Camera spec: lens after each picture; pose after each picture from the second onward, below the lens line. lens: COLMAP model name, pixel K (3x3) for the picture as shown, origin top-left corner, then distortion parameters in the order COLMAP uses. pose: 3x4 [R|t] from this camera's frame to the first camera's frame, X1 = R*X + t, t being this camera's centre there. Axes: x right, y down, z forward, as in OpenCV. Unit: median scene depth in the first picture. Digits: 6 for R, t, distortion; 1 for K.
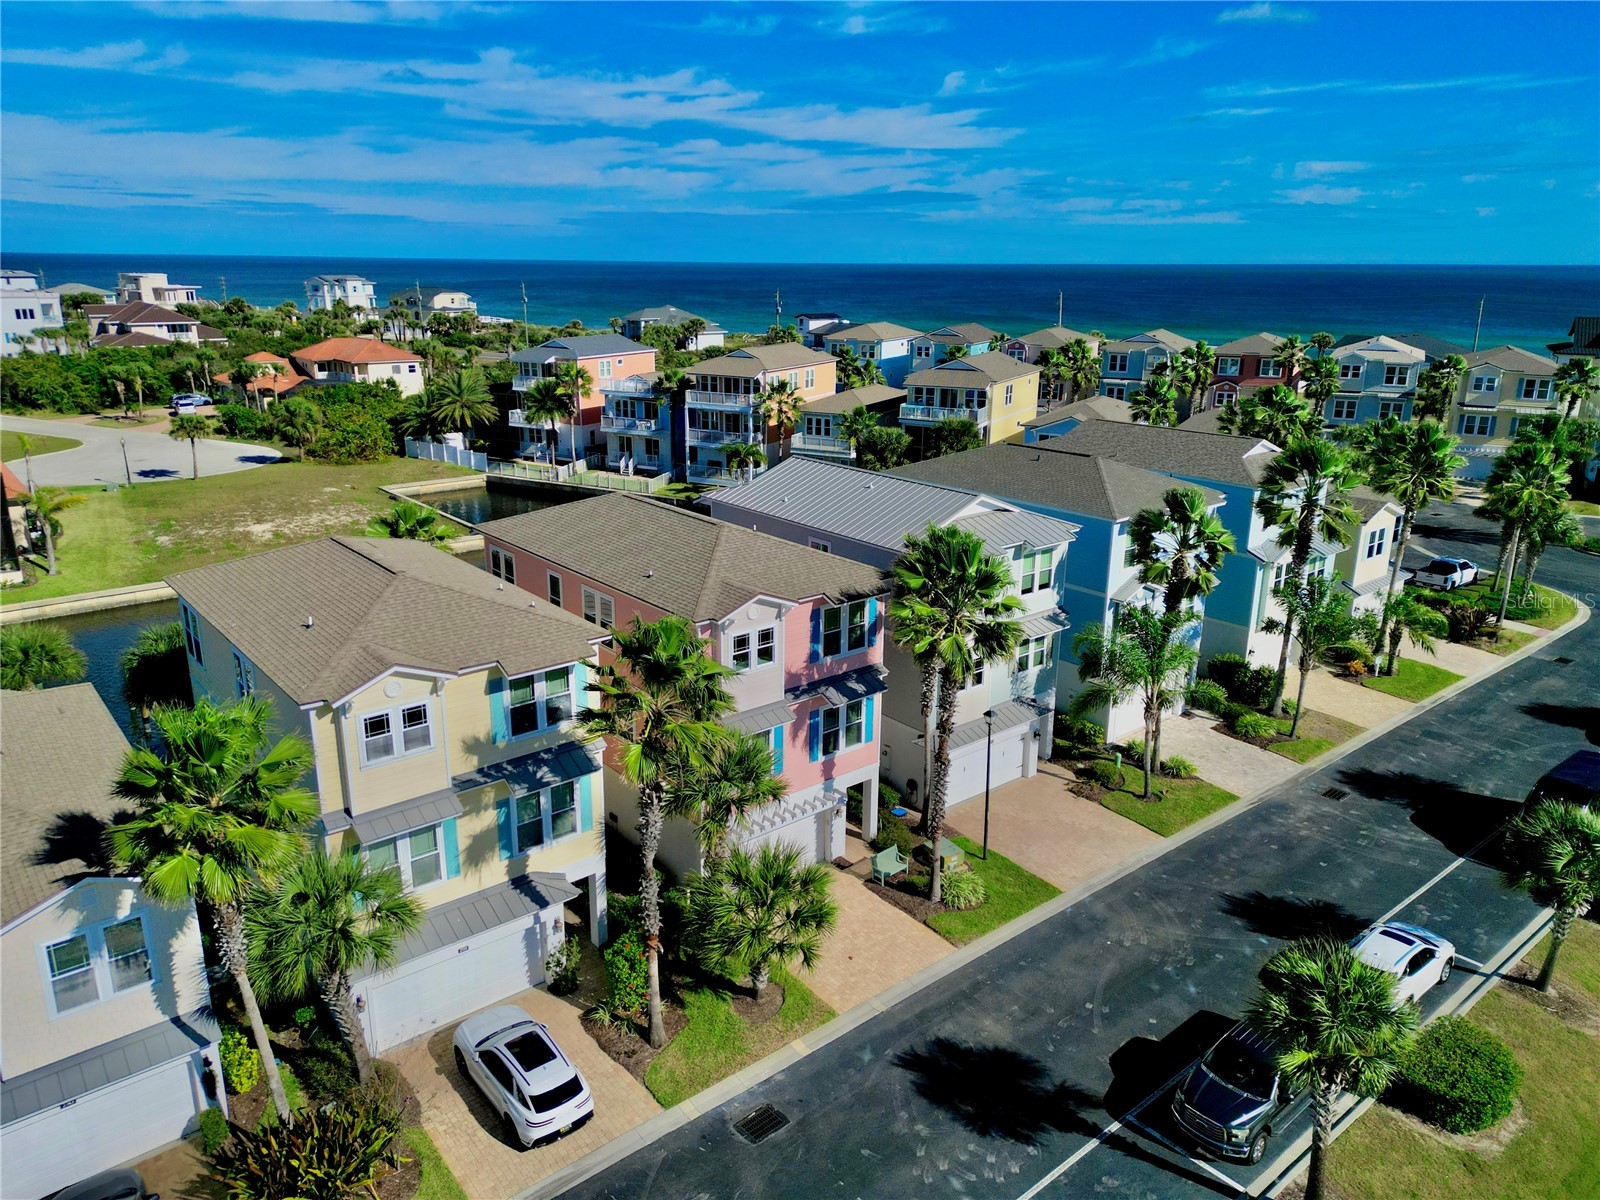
lens RADIAL K [[1115.8, 0, 804.2], [0, 1115.8, 598.9], [0, 0, 1]] dist [0.049362, -0.034545]
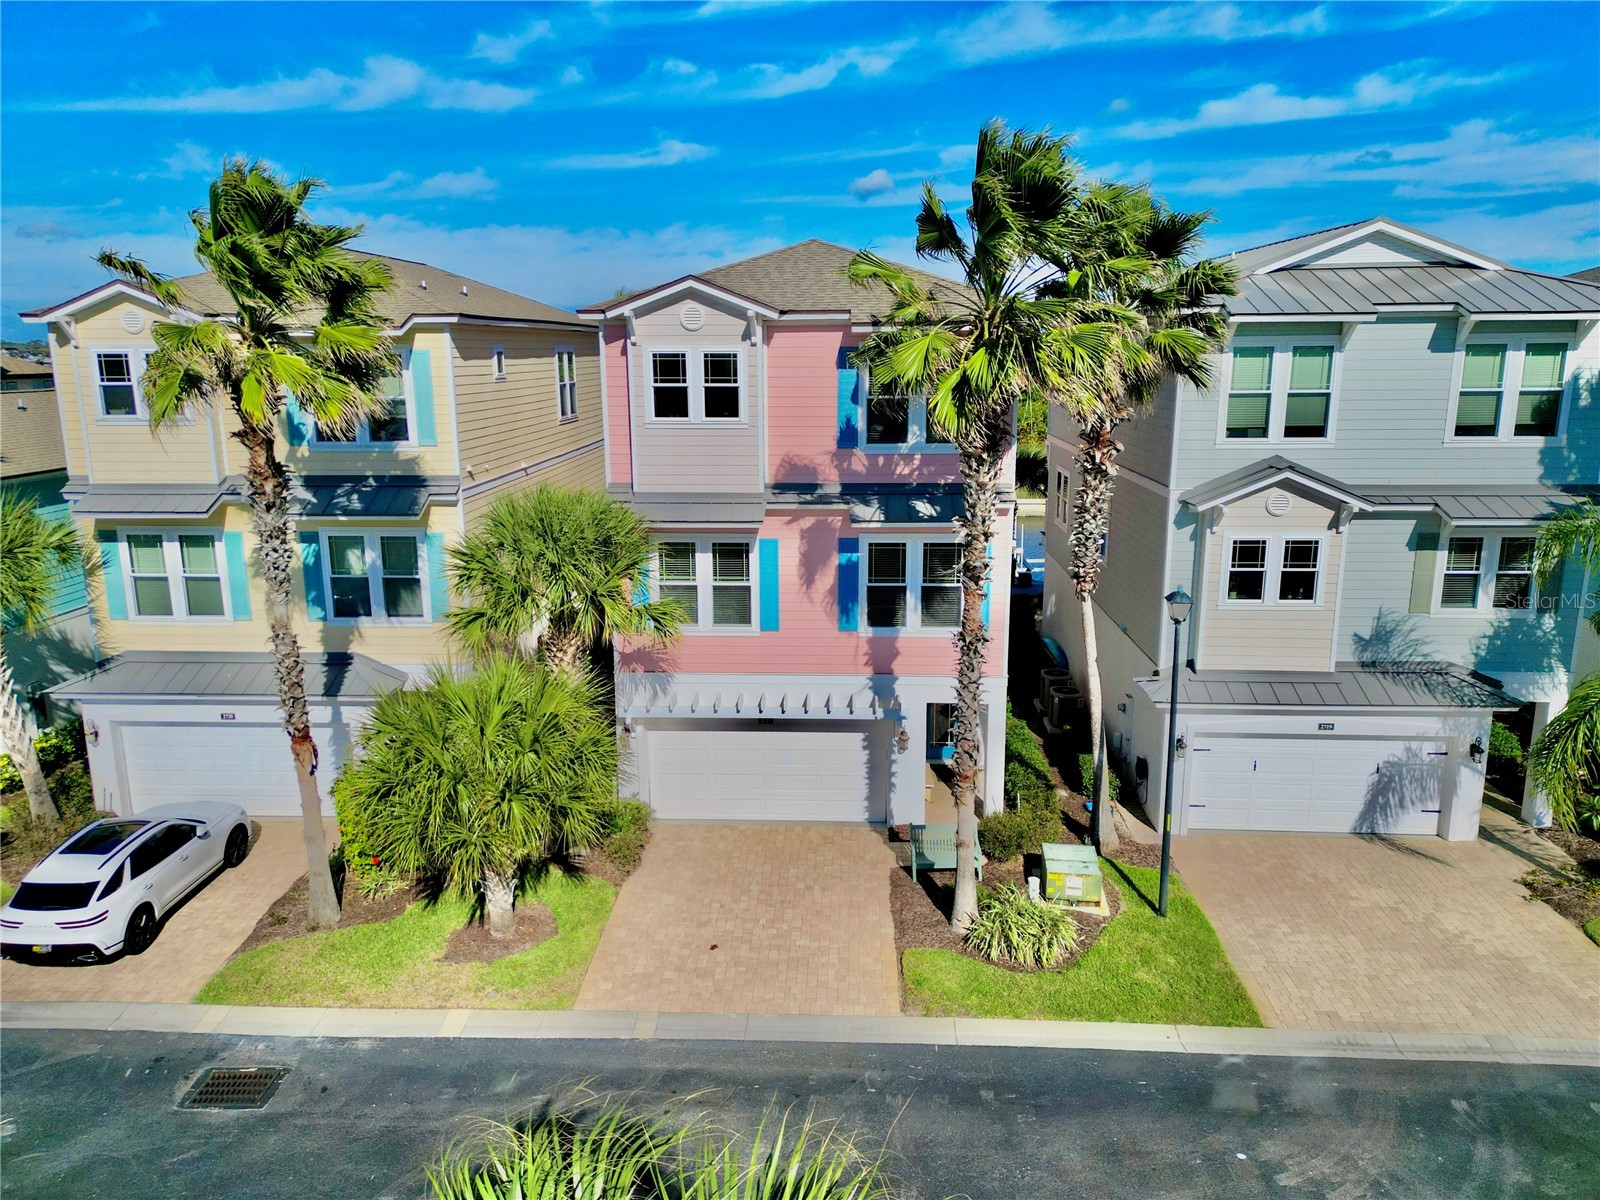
lens RADIAL K [[1115.8, 0, 806.3], [0, 1115.8, 607.7], [0, 0, 1]] dist [0.049362, -0.034545]
pose [[0.732959, 0.138339, -0.666059, 0.417779], [-0.183335, 0.983048, 0.002427, 0.152155], [0.655103, 0.120332, 0.745895, 0.616797]]
